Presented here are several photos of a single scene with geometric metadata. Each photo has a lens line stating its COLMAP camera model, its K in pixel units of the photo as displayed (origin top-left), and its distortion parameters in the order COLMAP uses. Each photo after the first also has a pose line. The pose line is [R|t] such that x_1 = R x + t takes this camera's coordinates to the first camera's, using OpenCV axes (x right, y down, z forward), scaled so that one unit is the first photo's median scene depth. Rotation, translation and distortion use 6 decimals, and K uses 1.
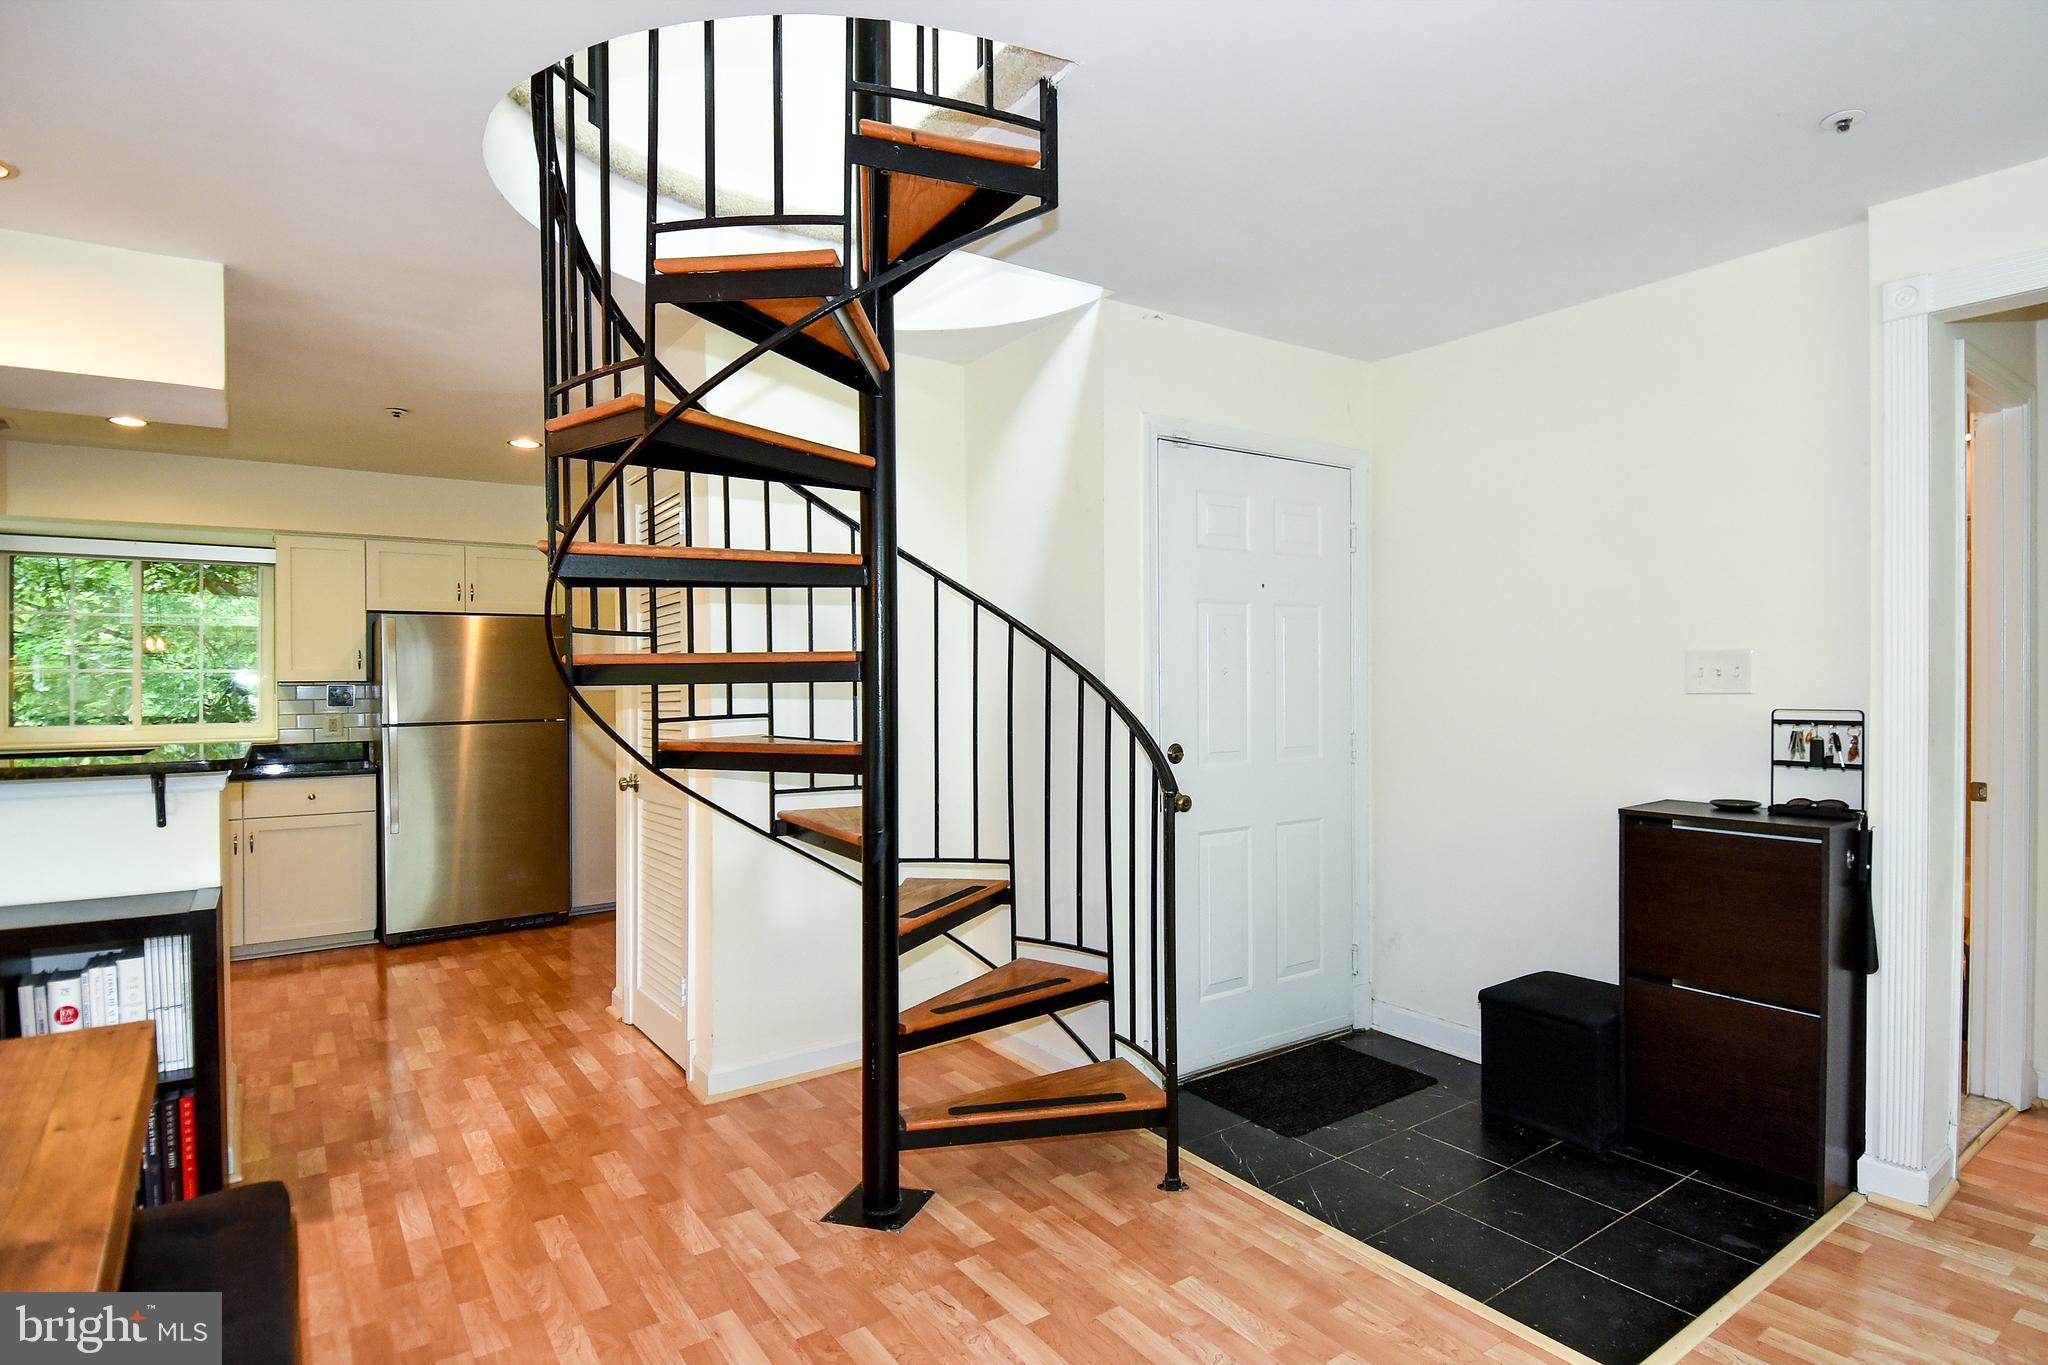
lens RADIAL K [[1069.8, 0, 1030.3], [0, 1069.8, 658.1], [0, 0, 1]] dist [0.024446, -0.000199]
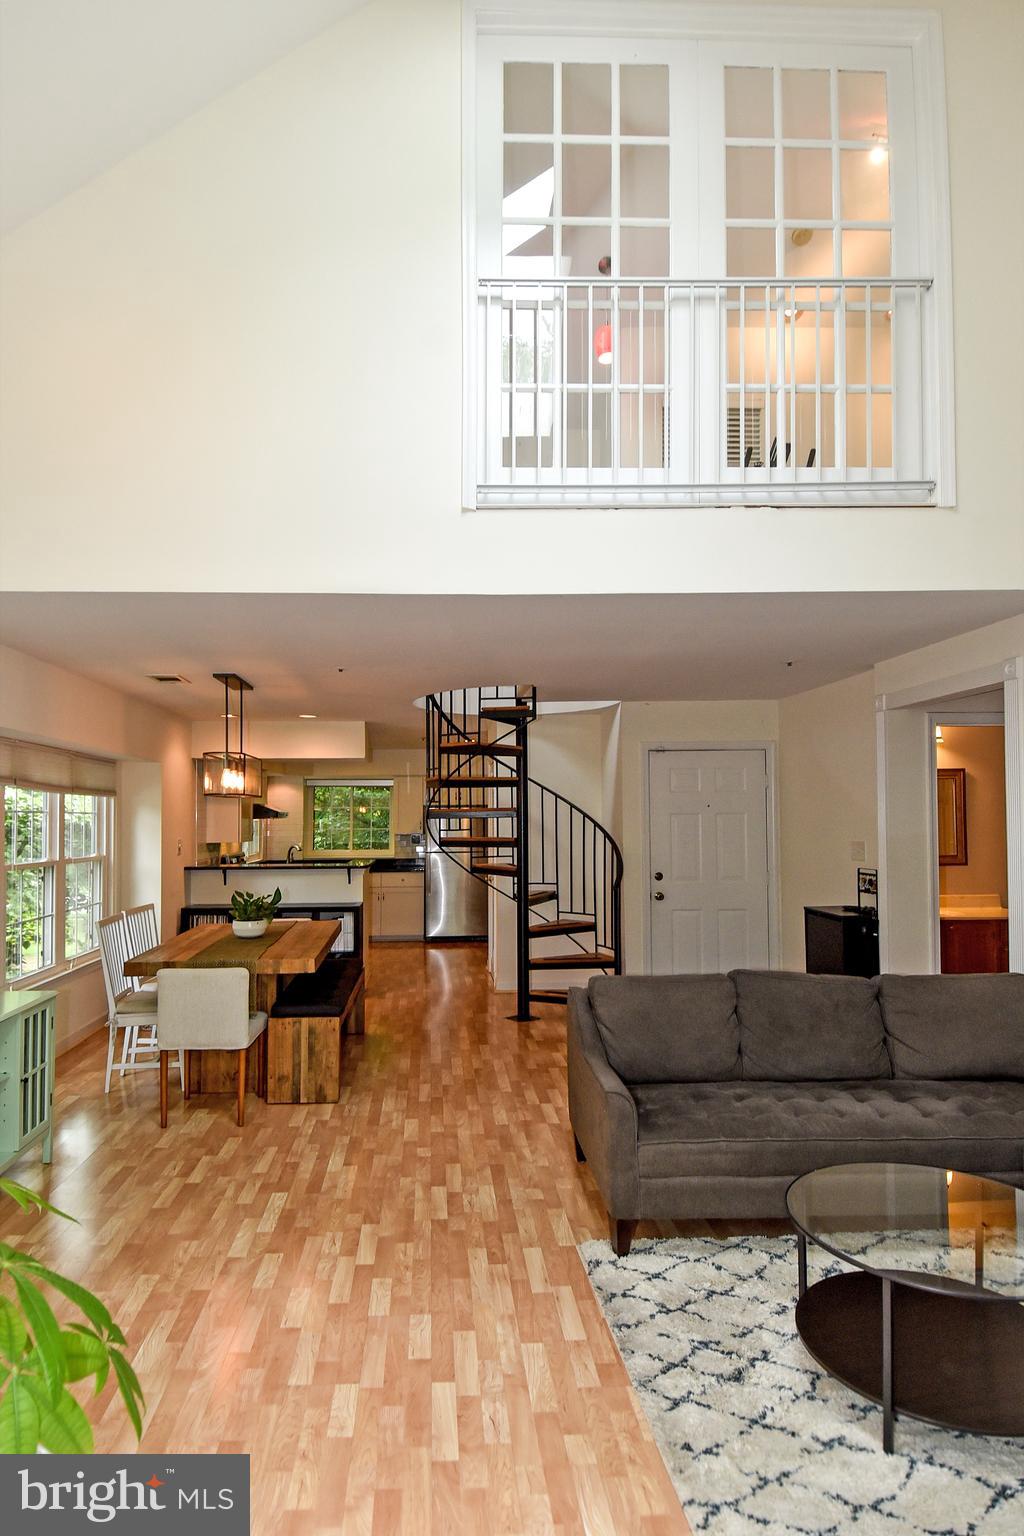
lens RADIAL K [[830.0, 0, 426.9], [0, 830.0, 792.8], [0, 0, 1]] dist [0.039025, -0.050933]
pose [[0.814915, -0.015785, -0.579366, 0.934579], [0.015354, 0.999866, -0.005645, -0.117267], [0.579377, -0.004295, 0.815048, -1.009059]]
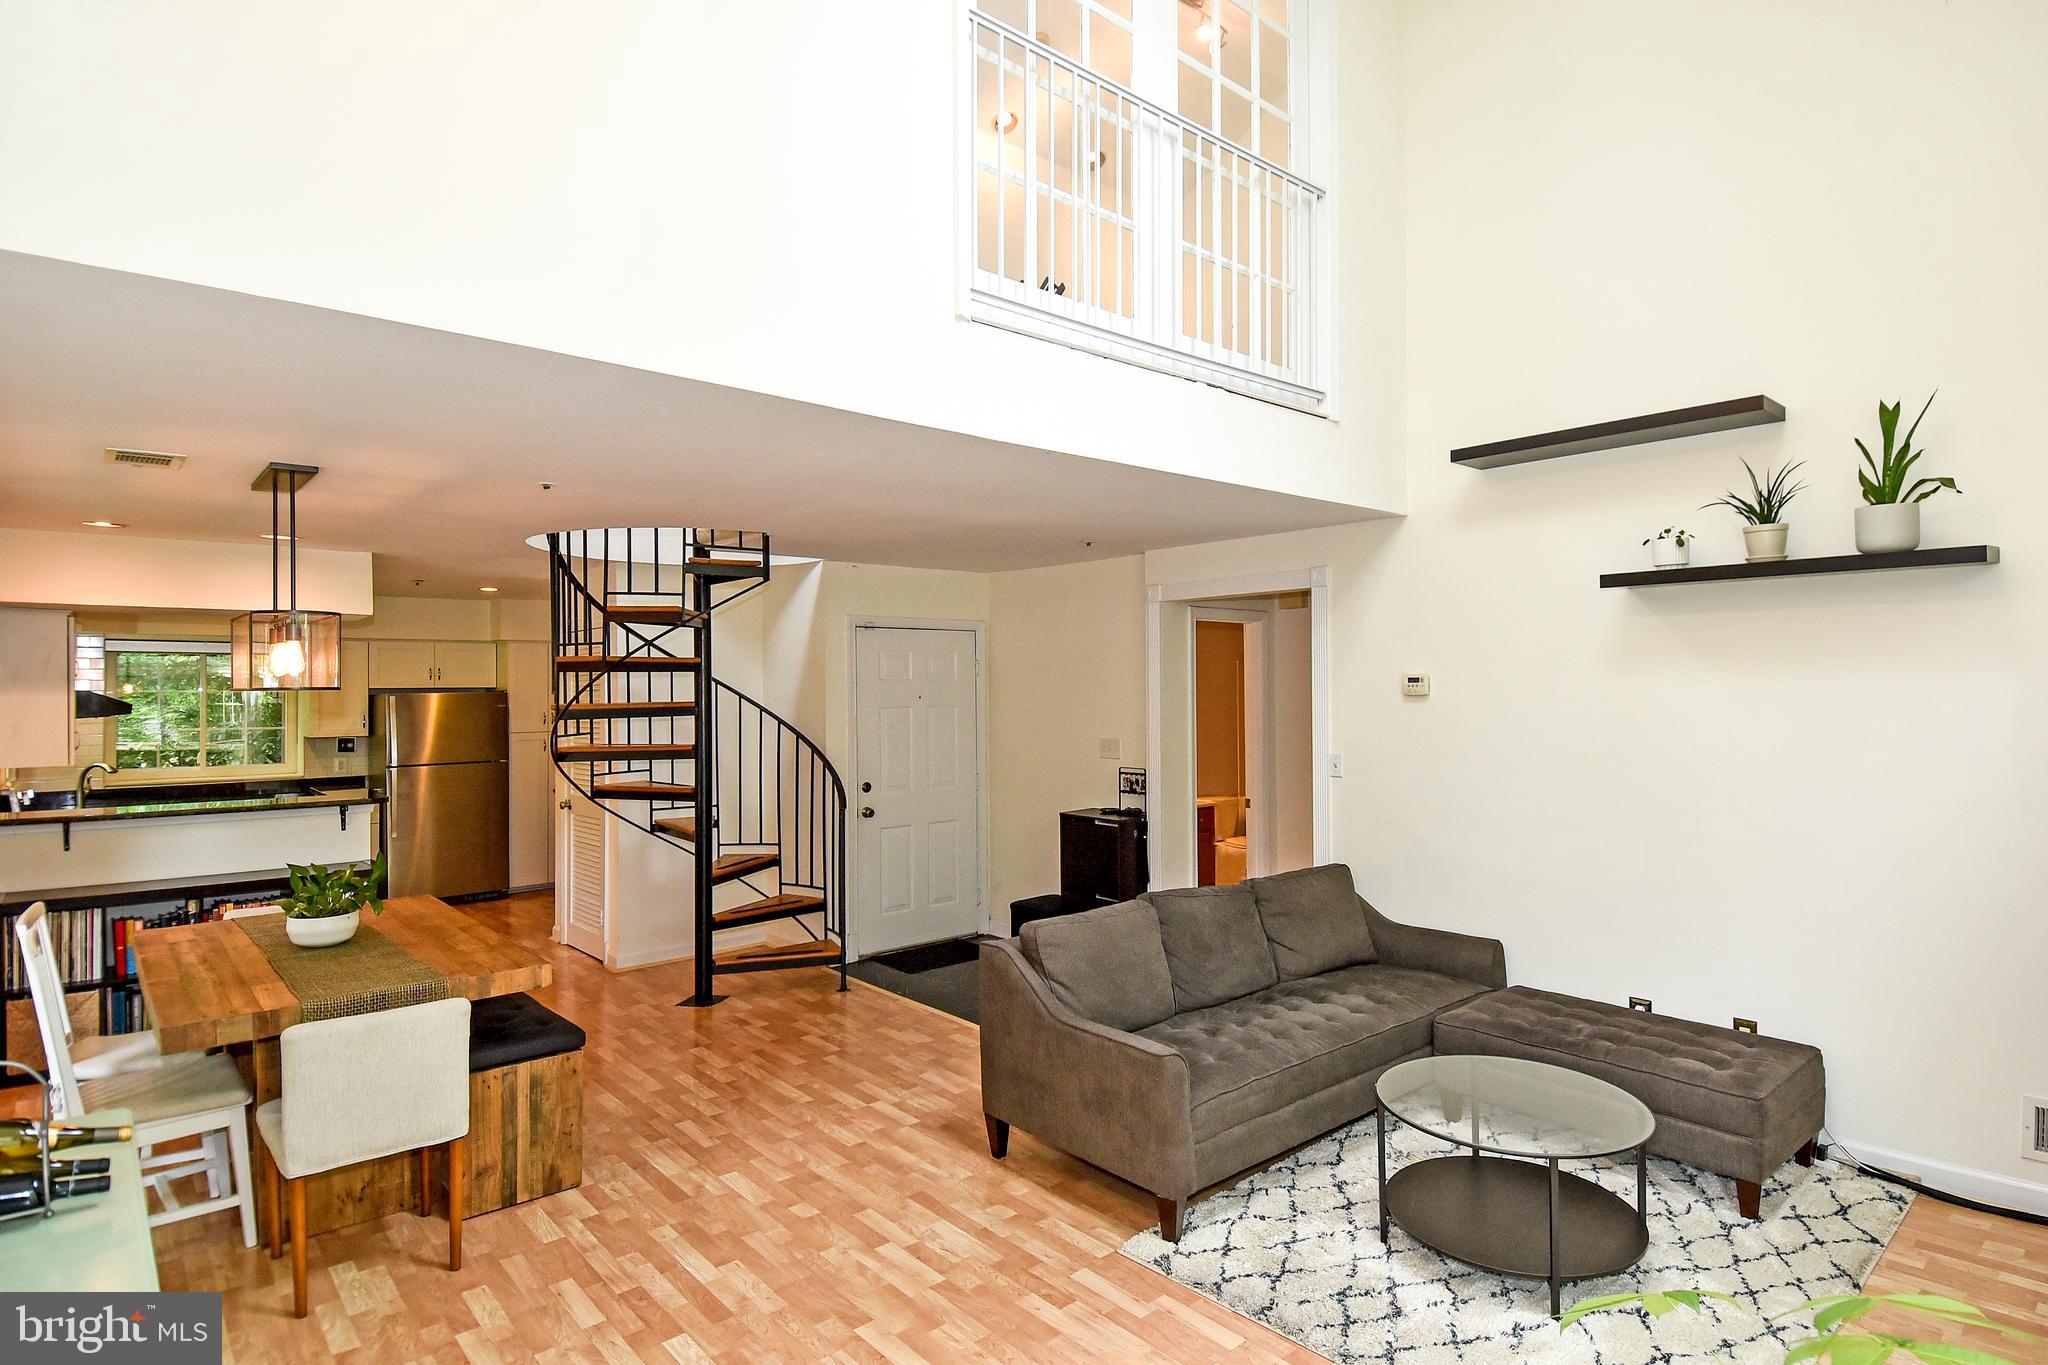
lens RADIAL K [[1106.6, 0, 1034.1], [0, 1106.6, 666.7], [0, 0, 1]] dist [0.039025, -0.050933]
pose [[0.994654, 0.002617, 0.103234, 0.265619], [-0.003271, 0.999976, 0.006168, -0.164353], [-0.103216, -0.006472, 0.994638, -1.184179]]
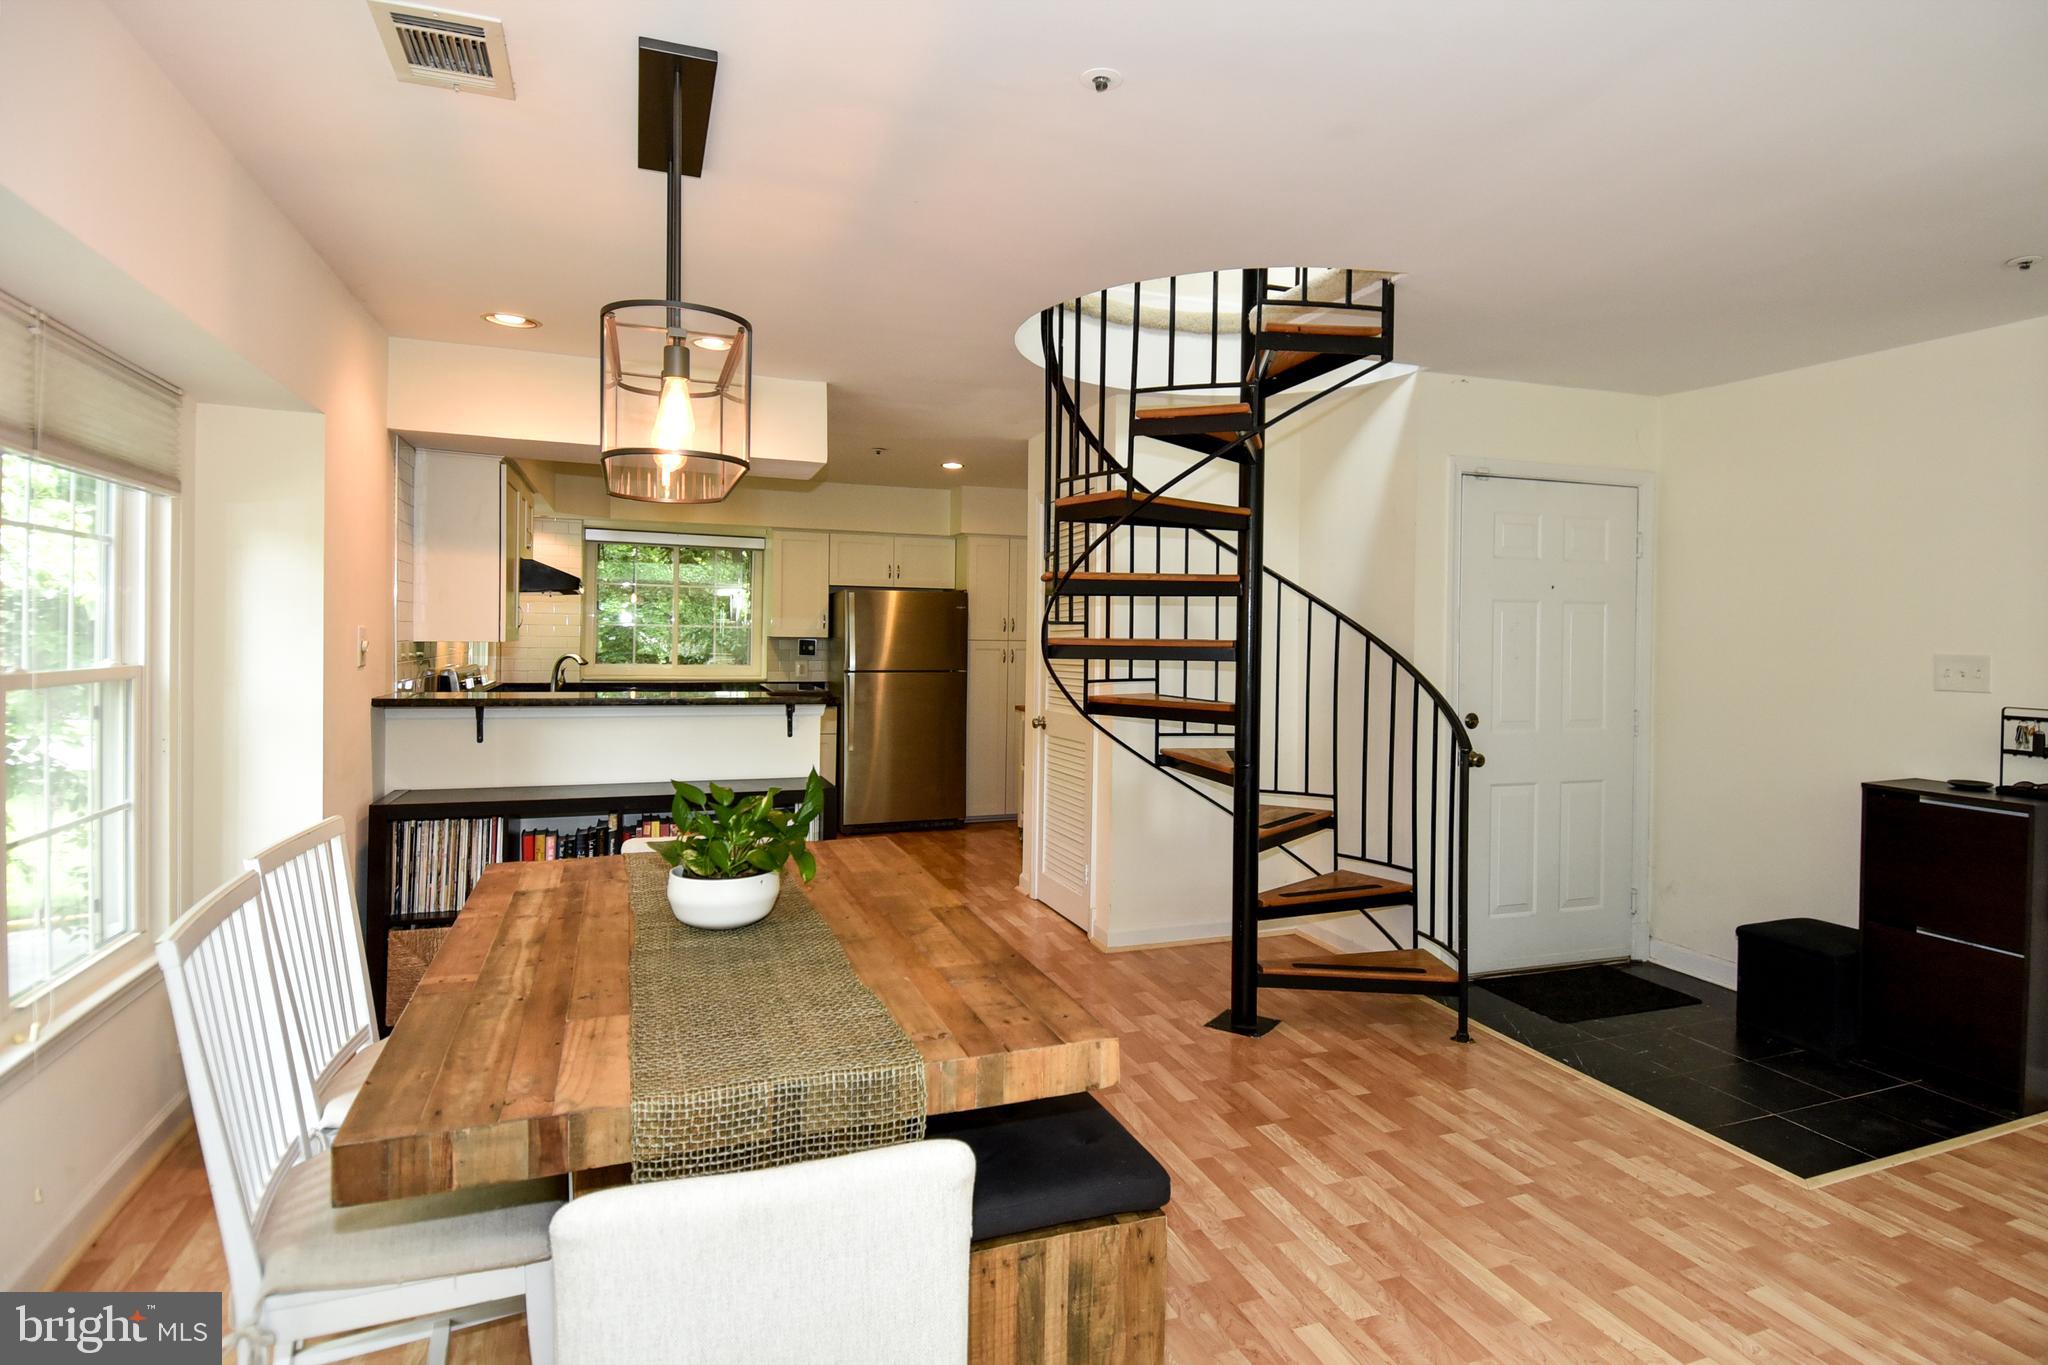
lens RADIAL K [[1069.9, 0, 1016.5], [0, 1069.9, 615.9], [0, 0, 1]] dist [0.050543, -0.044018]
pose [[0.962905, 0.019449, -0.269139, -0.049413], [-0.017267, 0.999796, 0.010473, -0.045547], [0.269288, -0.005437, 0.963044, -0.437346]]
